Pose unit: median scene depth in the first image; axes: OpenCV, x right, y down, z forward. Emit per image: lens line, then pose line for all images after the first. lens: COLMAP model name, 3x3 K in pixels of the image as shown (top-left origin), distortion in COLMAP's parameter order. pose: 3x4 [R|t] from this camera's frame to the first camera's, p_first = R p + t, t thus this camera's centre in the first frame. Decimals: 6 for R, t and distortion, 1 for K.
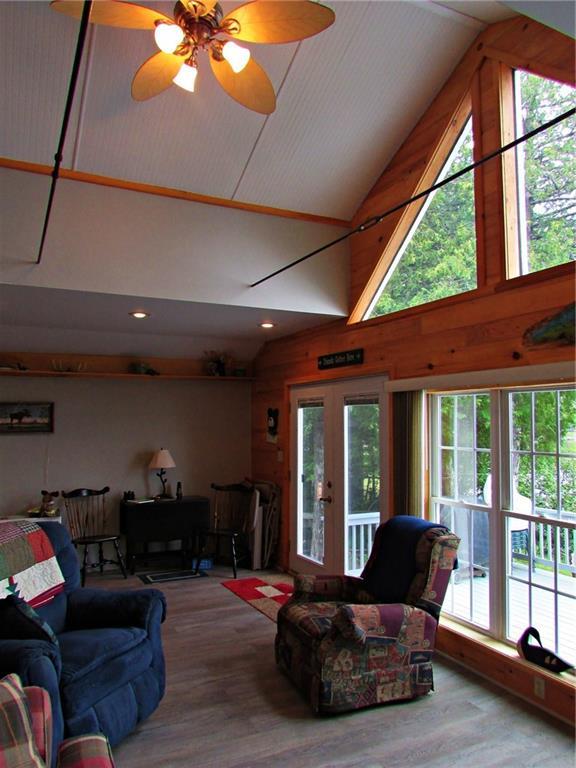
lens RADIAL K [[548.7, 0, 284.2], [0, 548.7, 382.6], [0, 0, 1]] dist [-0.031118, 0.021945]
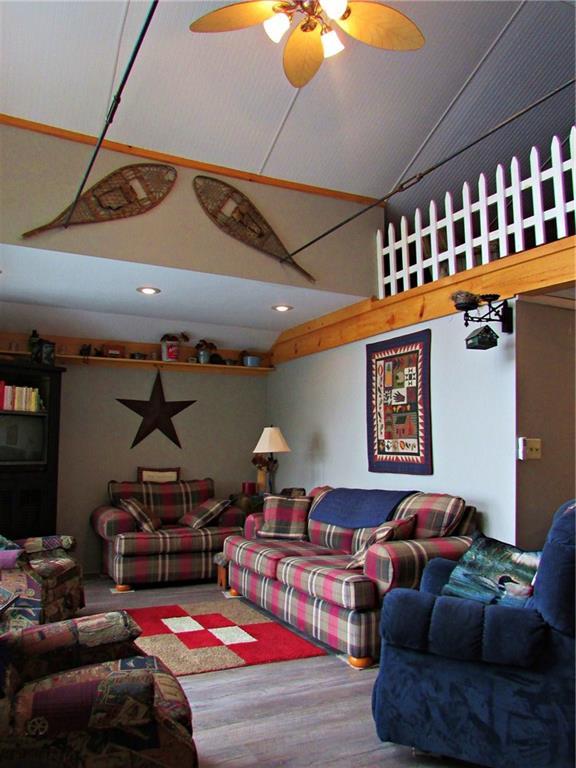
lens RADIAL K [[624.9, 0, 291.0], [0, 624.9, 390.4], [0, 0, 1]] dist [-0.026799, 0.023588]
pose [[-0.999994, -0.002702, 0.002280, -0.089672], [-0.003042, 0.986166, -0.165731, 0.216017], [-0.001801, -0.165737, -0.986168, 1.530165]]
